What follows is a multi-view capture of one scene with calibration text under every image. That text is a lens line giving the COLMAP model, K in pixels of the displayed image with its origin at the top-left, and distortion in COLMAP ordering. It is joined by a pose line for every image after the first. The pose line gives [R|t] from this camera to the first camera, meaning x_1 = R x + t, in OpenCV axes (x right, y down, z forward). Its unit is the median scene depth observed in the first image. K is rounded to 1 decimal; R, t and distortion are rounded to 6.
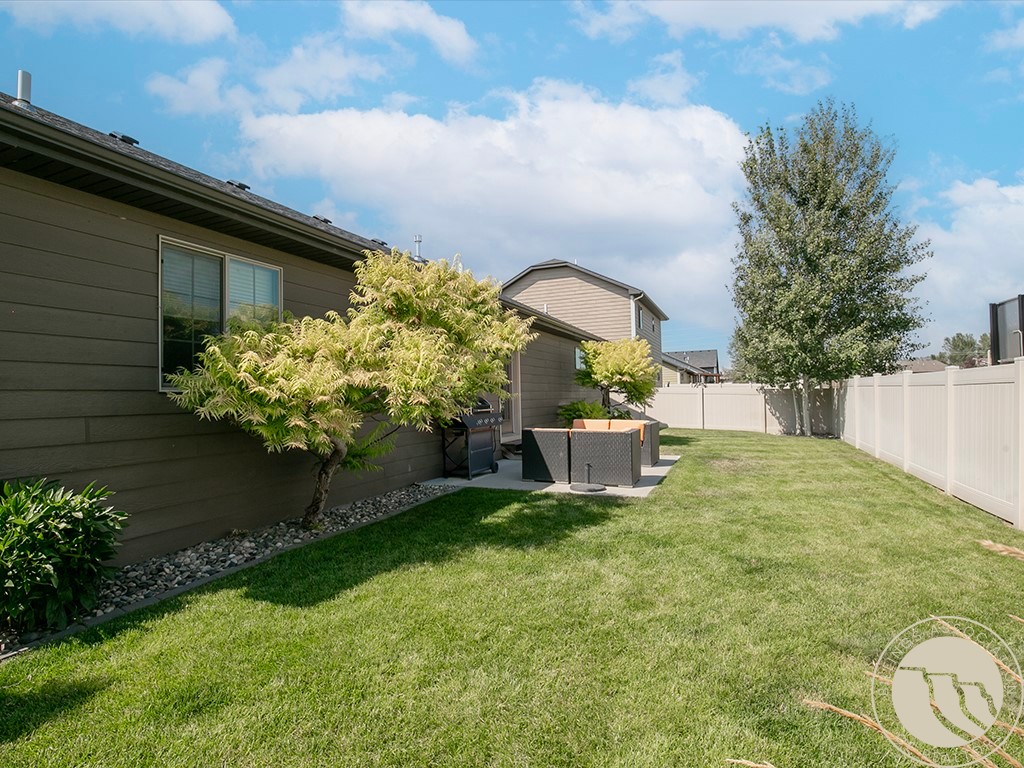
lens RADIAL K [[525.4, 0, 512.9], [0, 525.4, 389.9], [0, 0, 1]] dist [-0.034008, 0.005278]
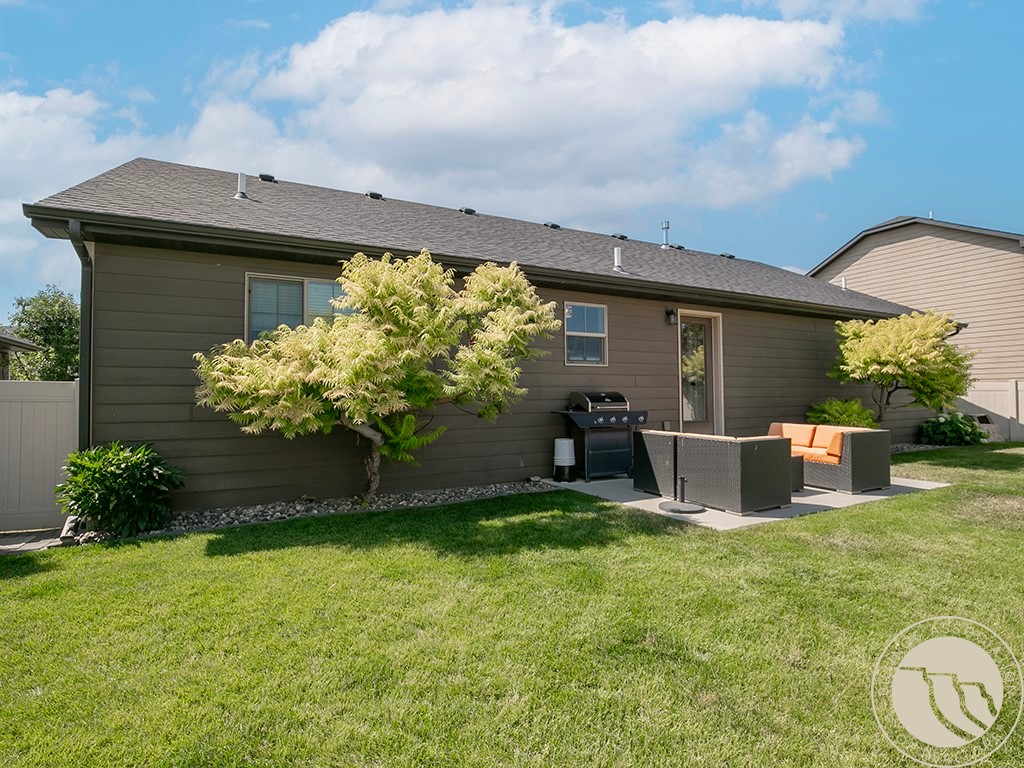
lens RADIAL K [[525.4, 0, 516.7], [0, 525.4, 386.0], [0, 0, 1]] dist [-0.034008, 0.005278]
pose [[0.780893, -0.000778, -0.624664, 0.596627], [0.000271, 1.000000, -0.000907, 0.003260], [0.624665, 0.000539, 0.780893, 0.298053]]
